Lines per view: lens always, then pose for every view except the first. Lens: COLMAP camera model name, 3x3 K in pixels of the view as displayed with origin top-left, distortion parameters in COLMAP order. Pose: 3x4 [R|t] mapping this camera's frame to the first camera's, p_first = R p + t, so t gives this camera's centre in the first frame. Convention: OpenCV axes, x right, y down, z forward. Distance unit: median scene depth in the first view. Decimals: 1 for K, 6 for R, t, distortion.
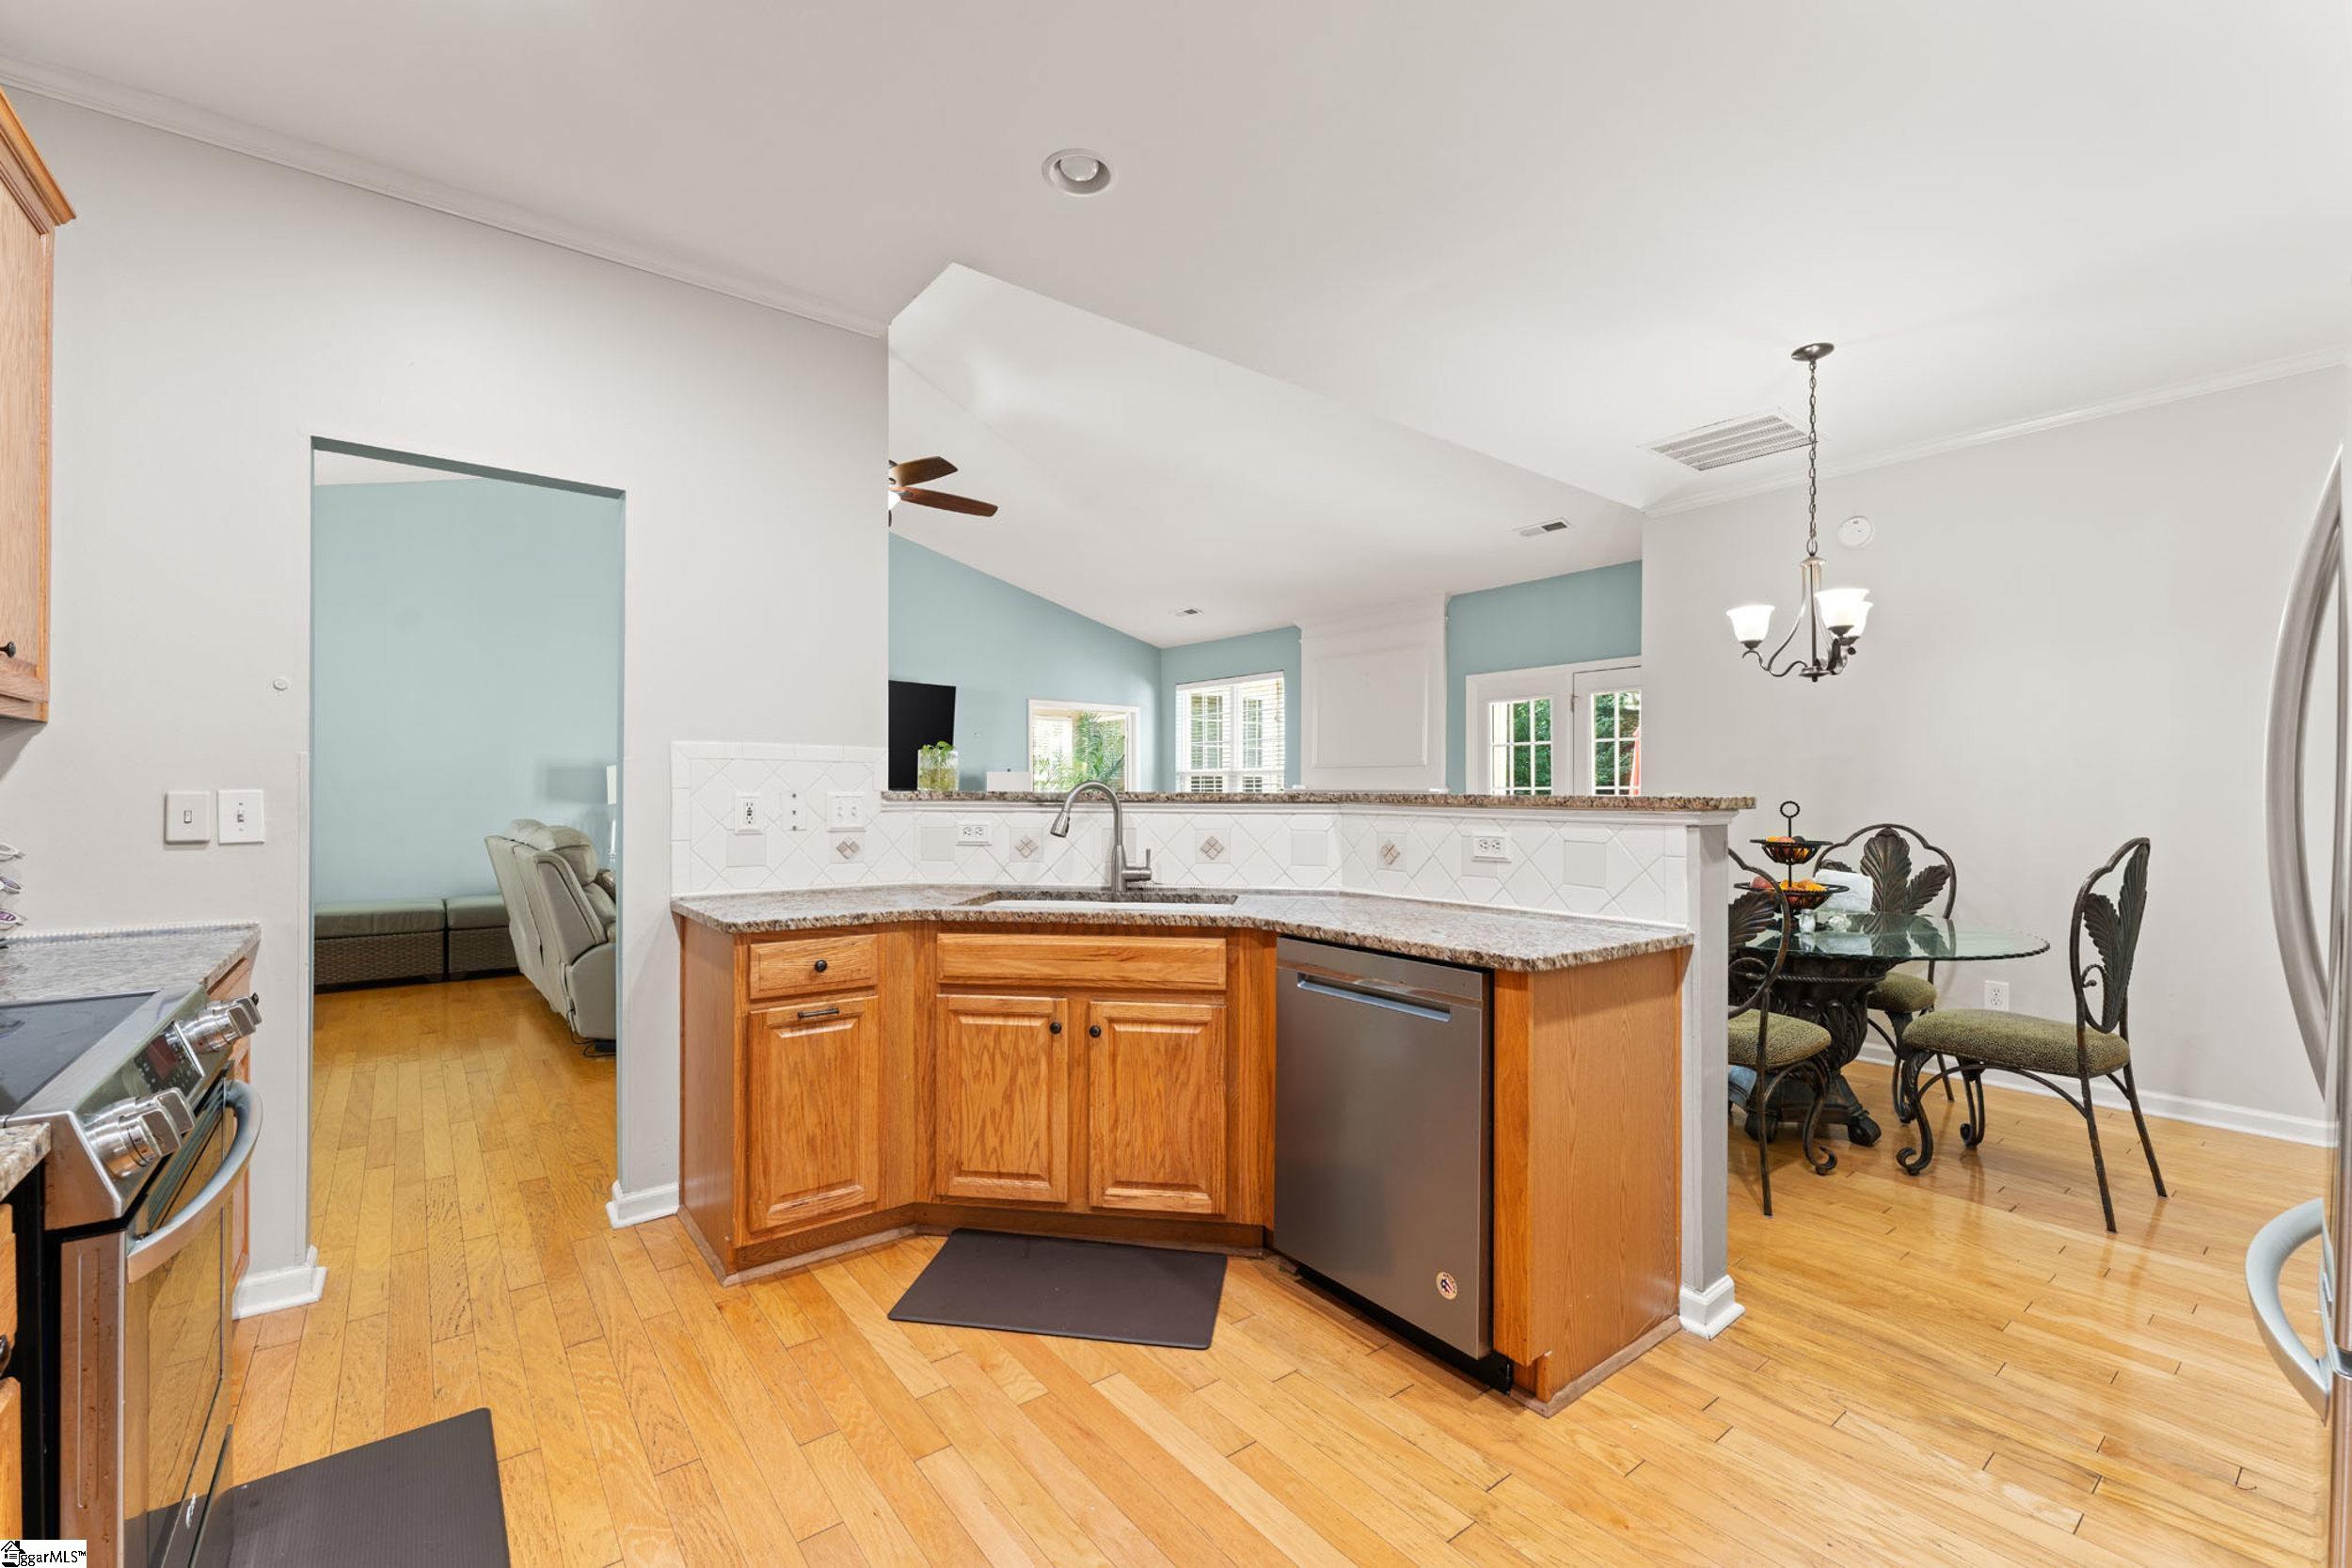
lens RADIAL K [[1007.9, 0, 1174.2], [0, 1007.9, 787.7], [0, 0, 1]] dist [-0.002437, -0.000106]
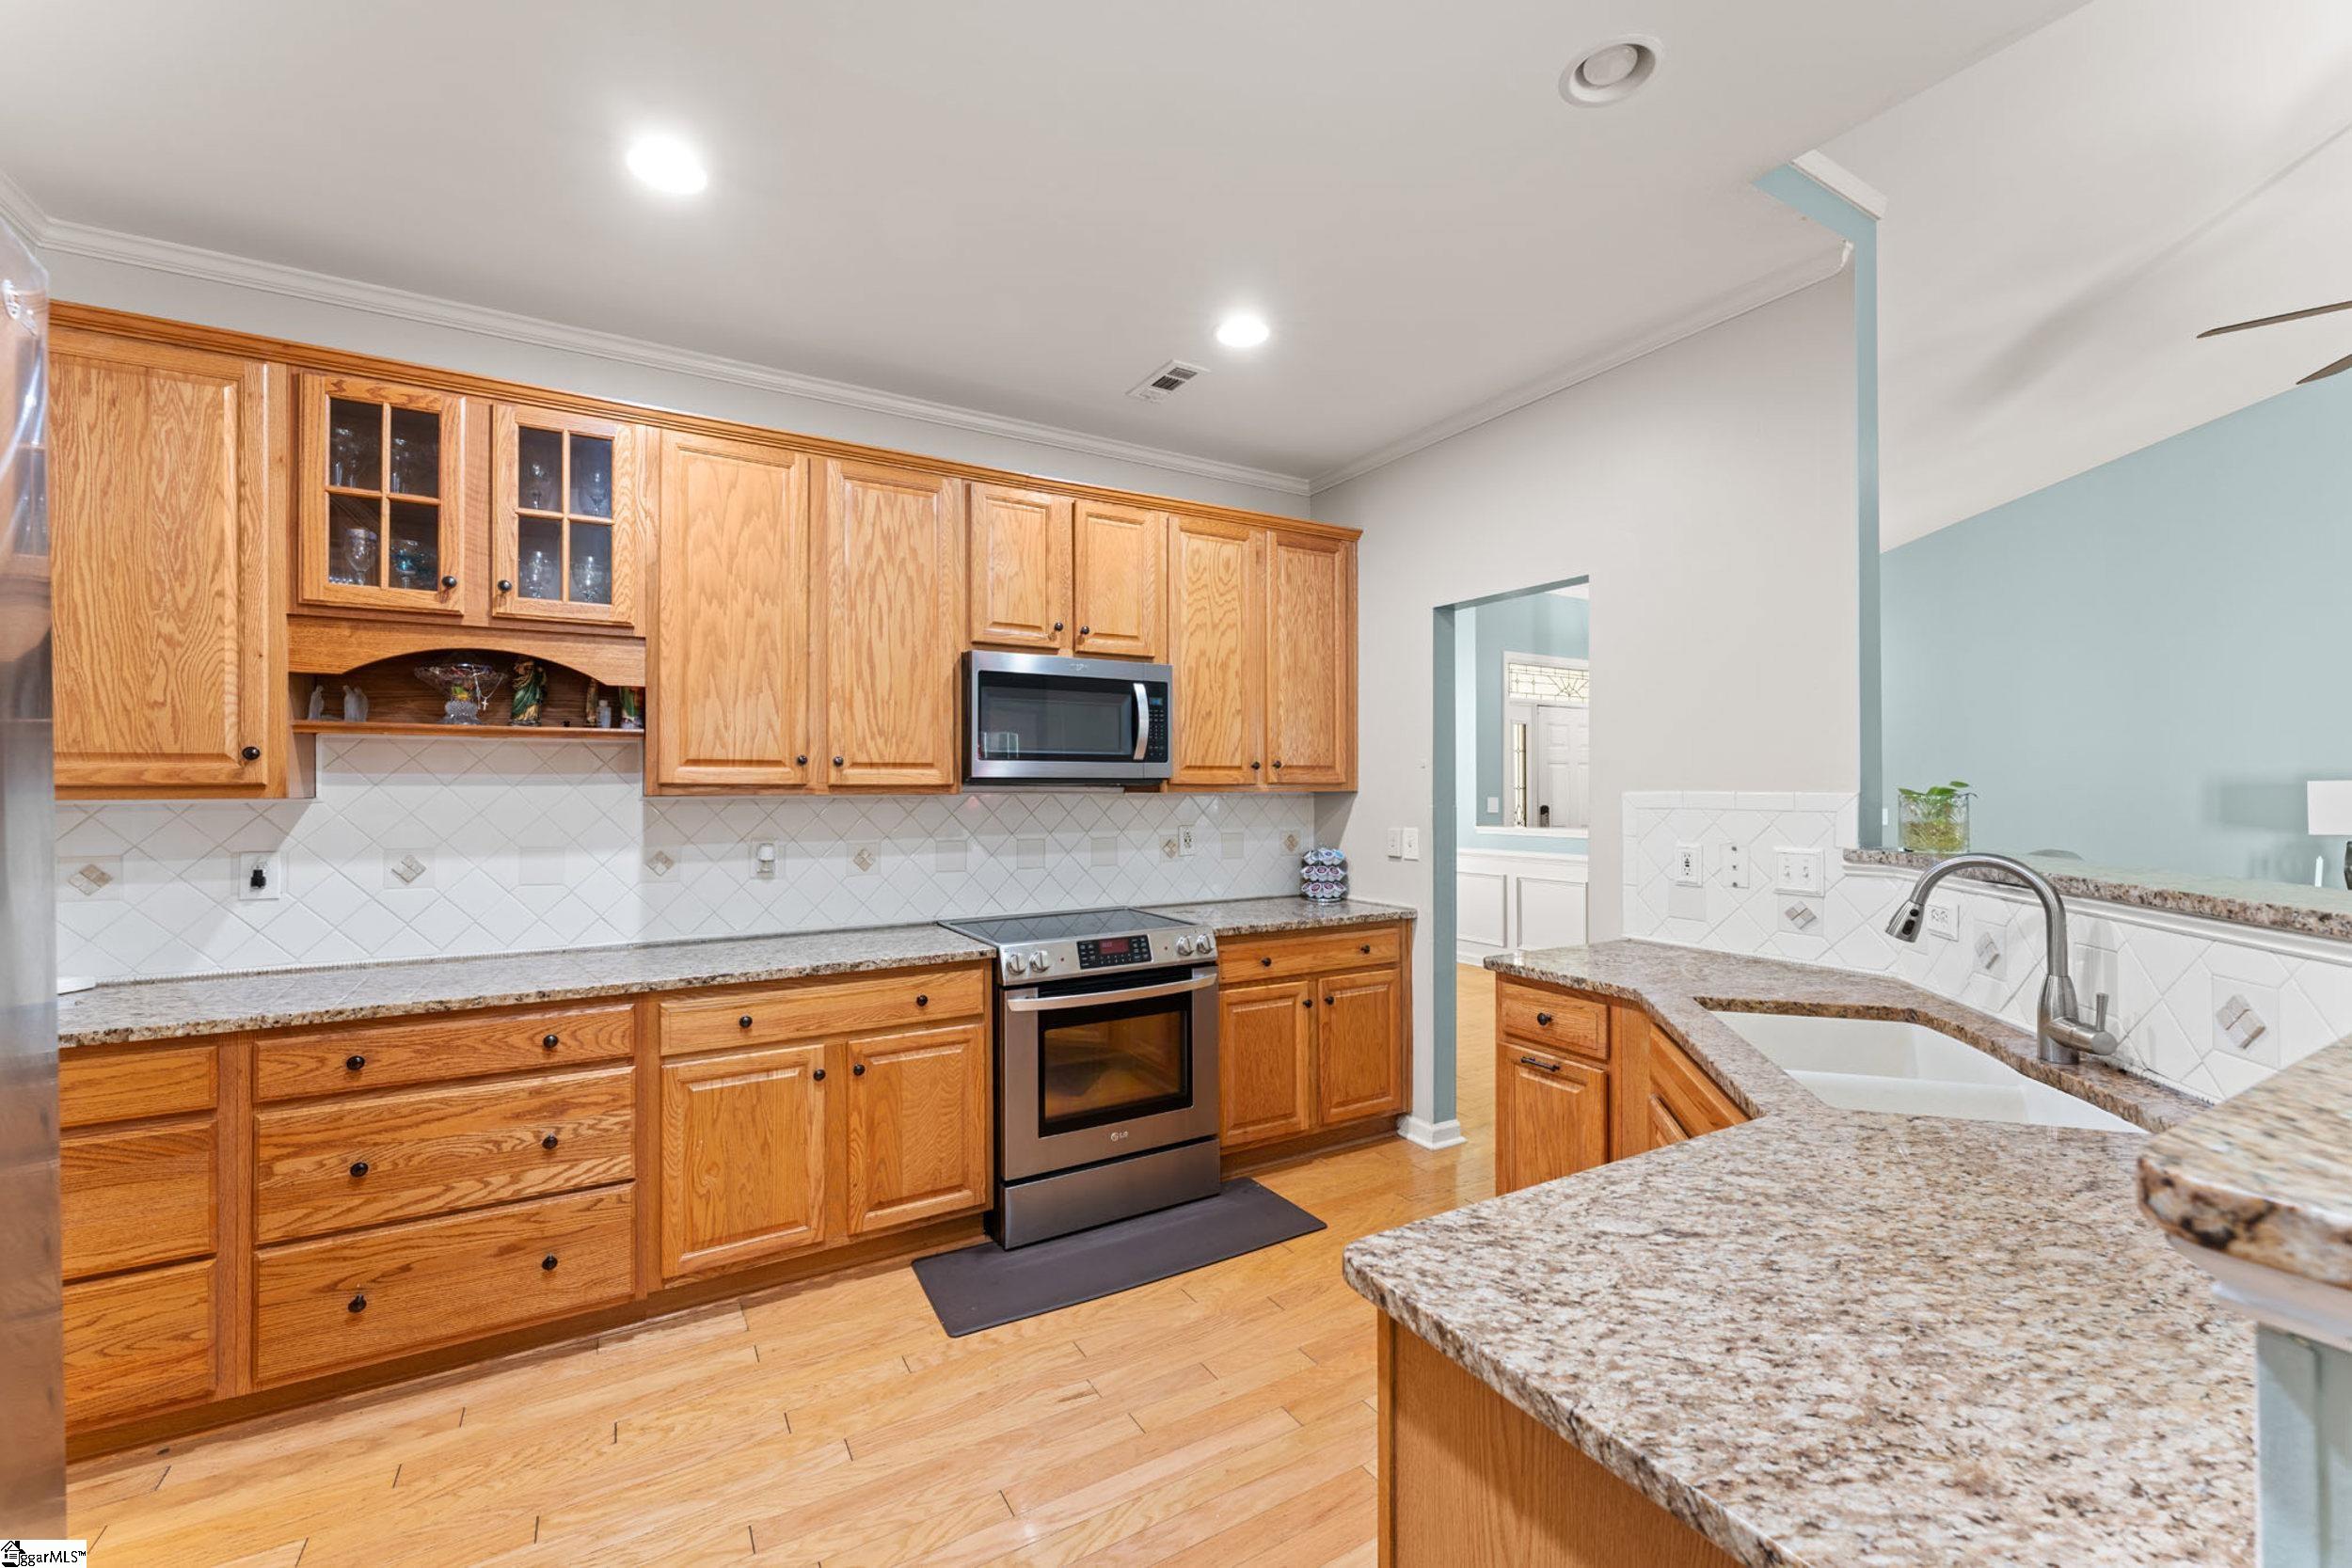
lens RADIAL K [[945.4, 0, 1168.6], [0, 945.4, 784.7], [0, 0, 1]] dist [-0.000720, -0.000305]
pose [[-0.132447, -0.007805, -0.991159, 0.547693], [0.004001, 0.999957, -0.008409, -0.046145], [0.991182, -0.005079, -0.132410, 0.620863]]
